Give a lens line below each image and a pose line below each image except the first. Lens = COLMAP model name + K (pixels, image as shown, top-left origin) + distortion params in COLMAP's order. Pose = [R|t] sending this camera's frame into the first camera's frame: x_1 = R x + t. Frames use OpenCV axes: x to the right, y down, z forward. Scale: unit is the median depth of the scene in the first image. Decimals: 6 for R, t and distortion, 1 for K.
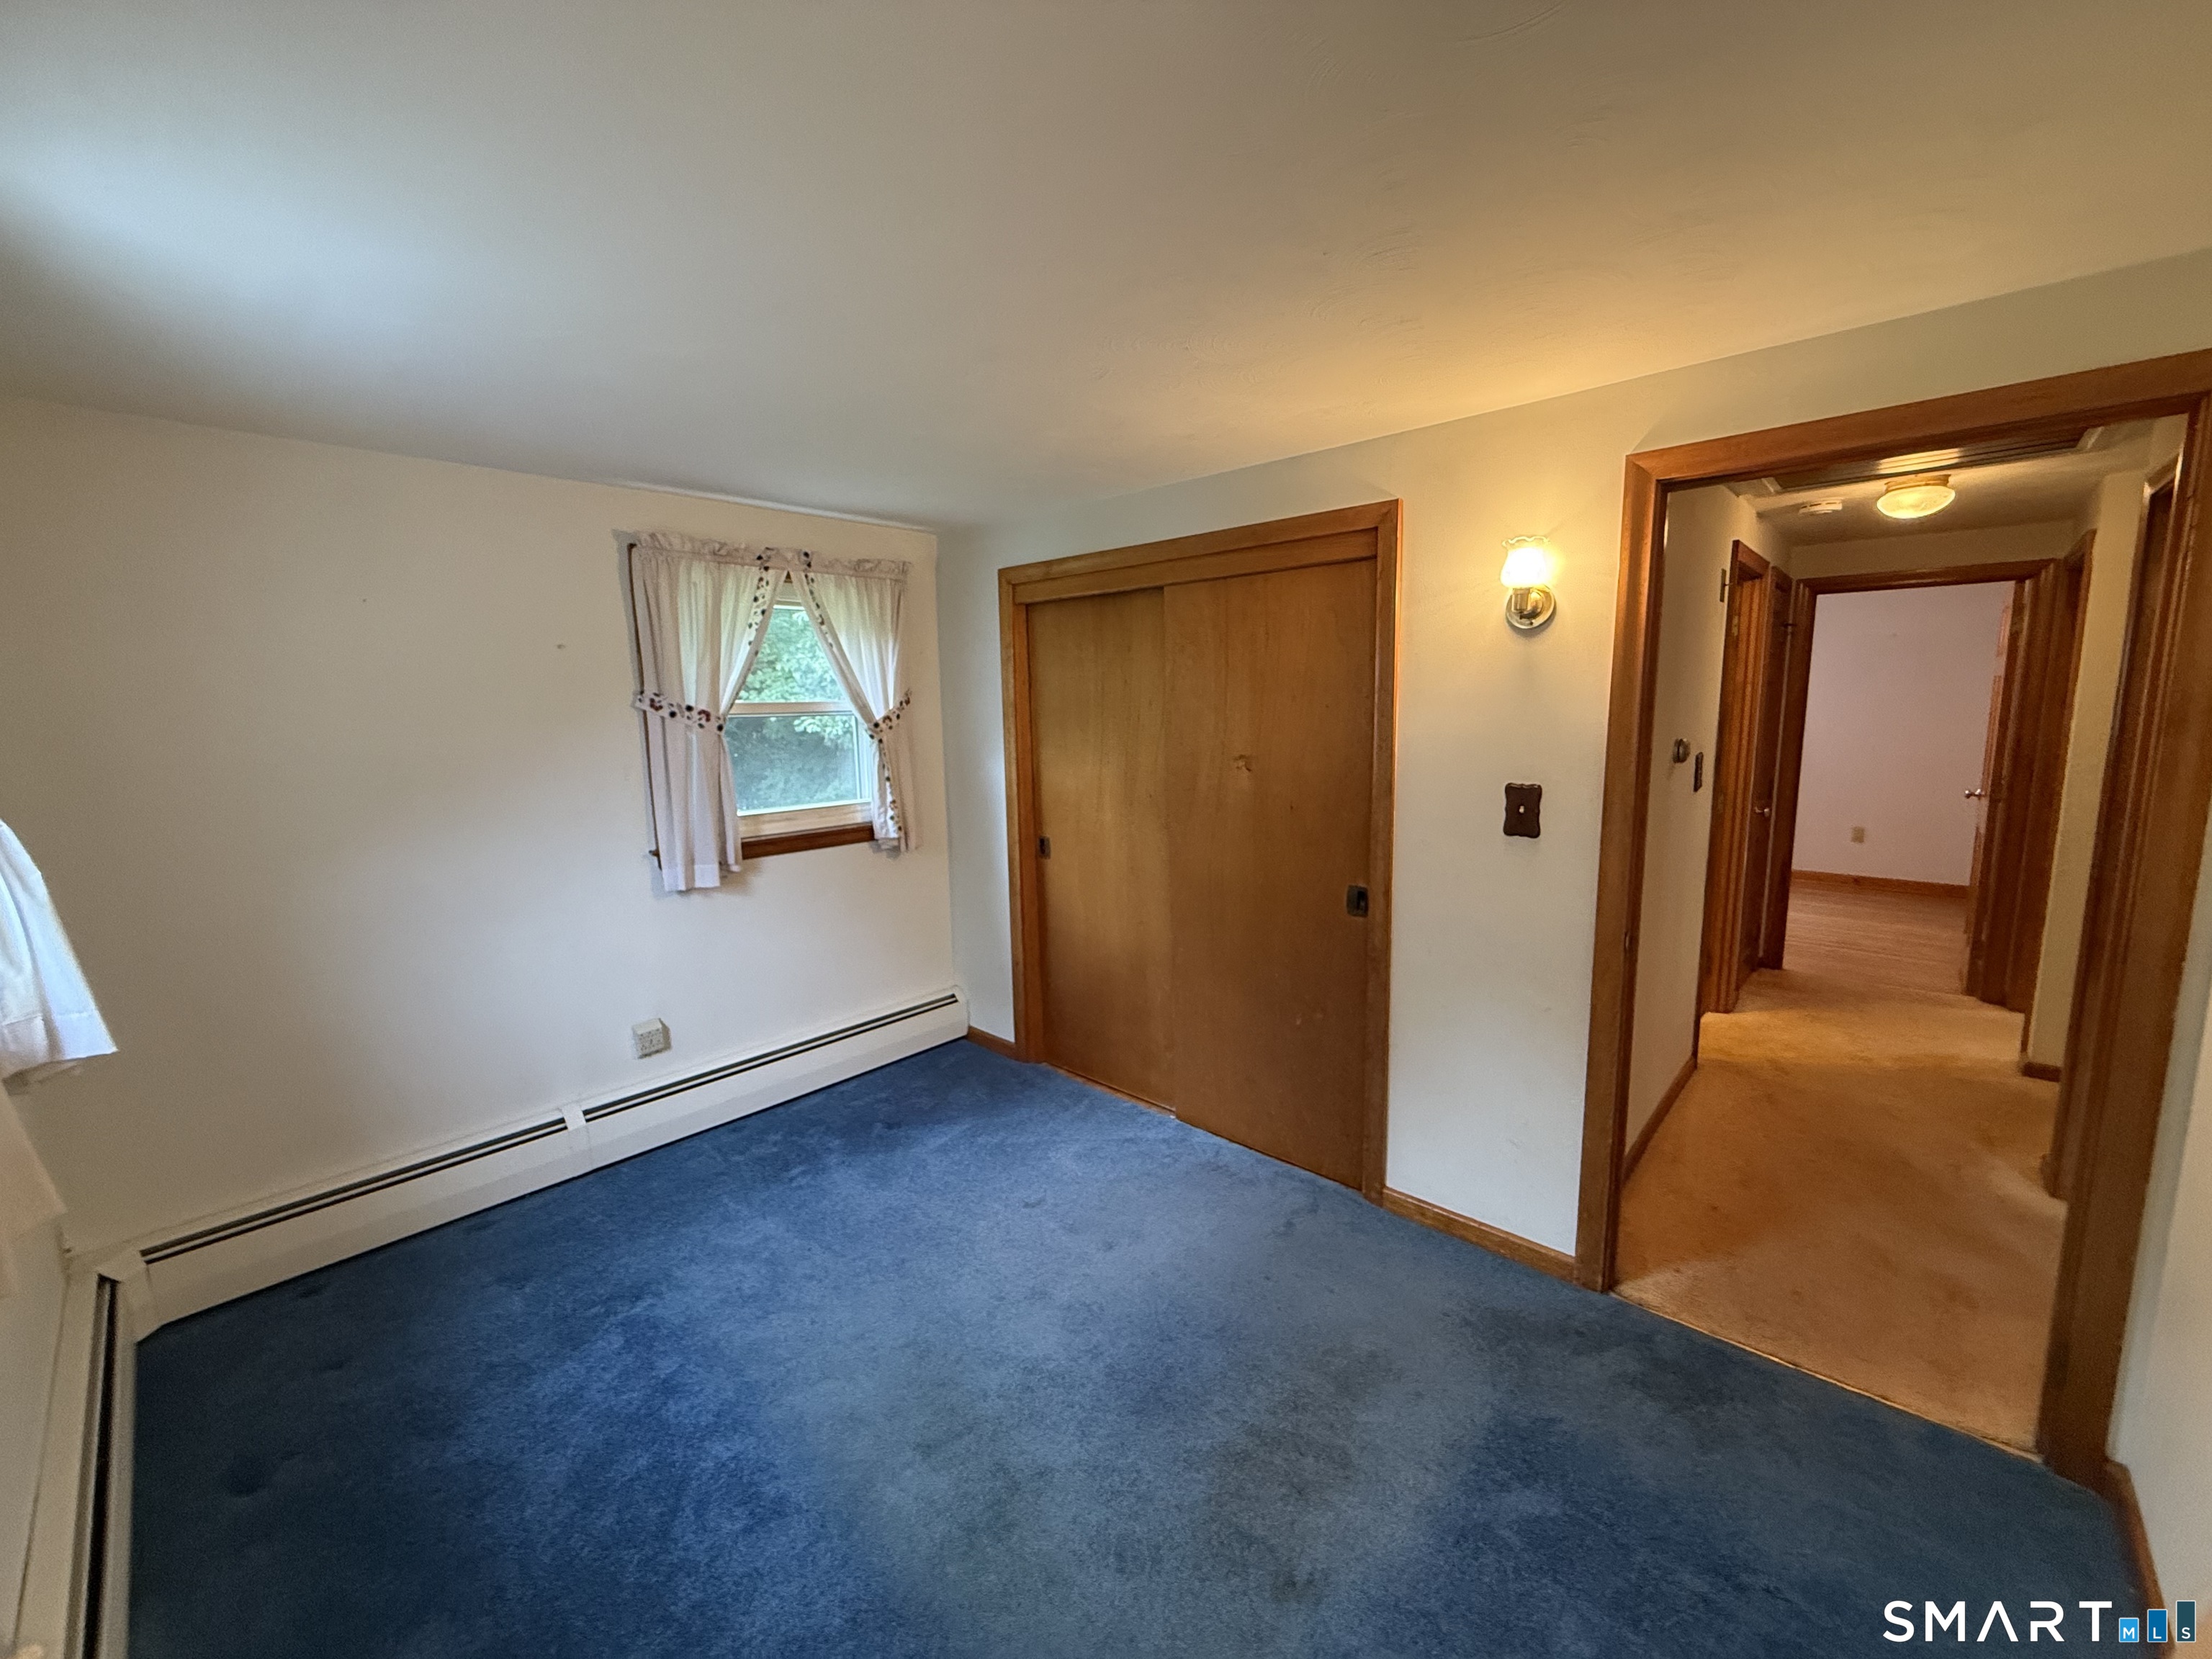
lens RADIAL K [[880.9, 0, 1098.4], [0, 880.9, 828.0], [0, 0, 1]] dist [-0.001101, -0.000016]
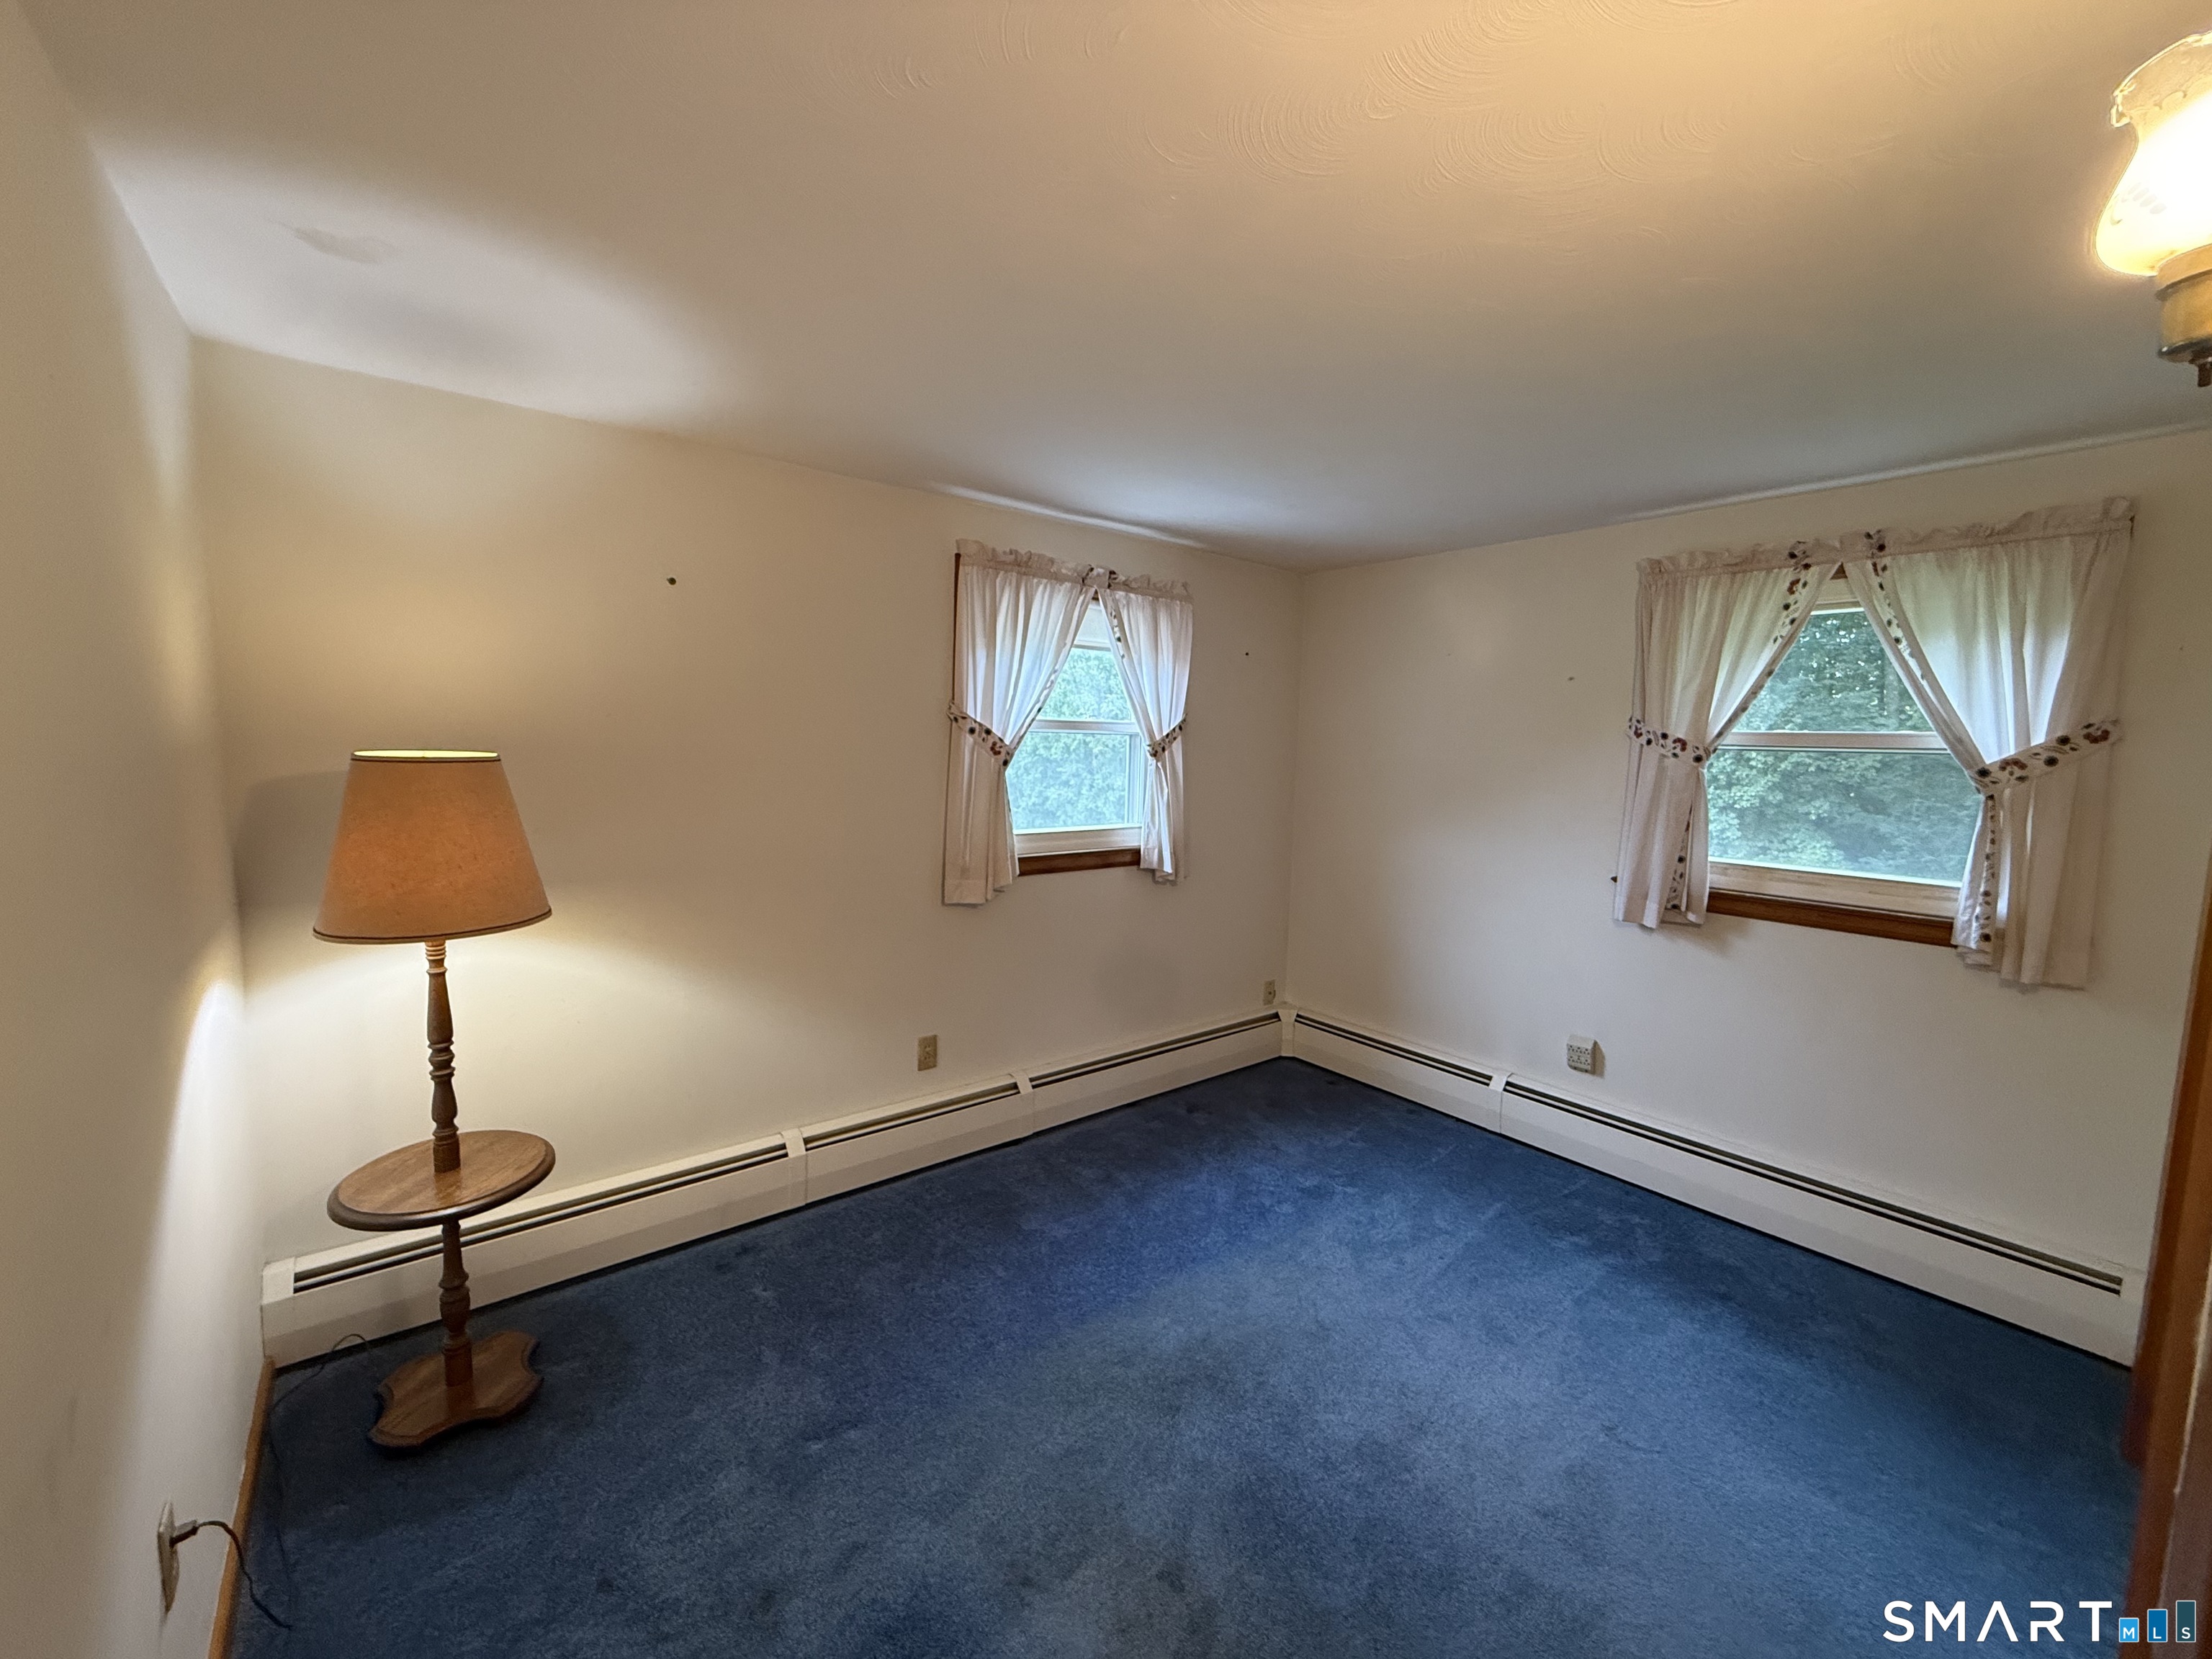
lens RADIAL K [[880.9, 0, 1098.4], [0, 880.9, 828.0], [0, 0, 1]] dist [-0.001101, -0.000016]
pose [[-0.142765, 0.116359, -0.982893, 0.548740], [-0.164549, 0.976455, 0.139498, -0.069370], [0.975983, 0.181649, -0.120257, 0.523988]]
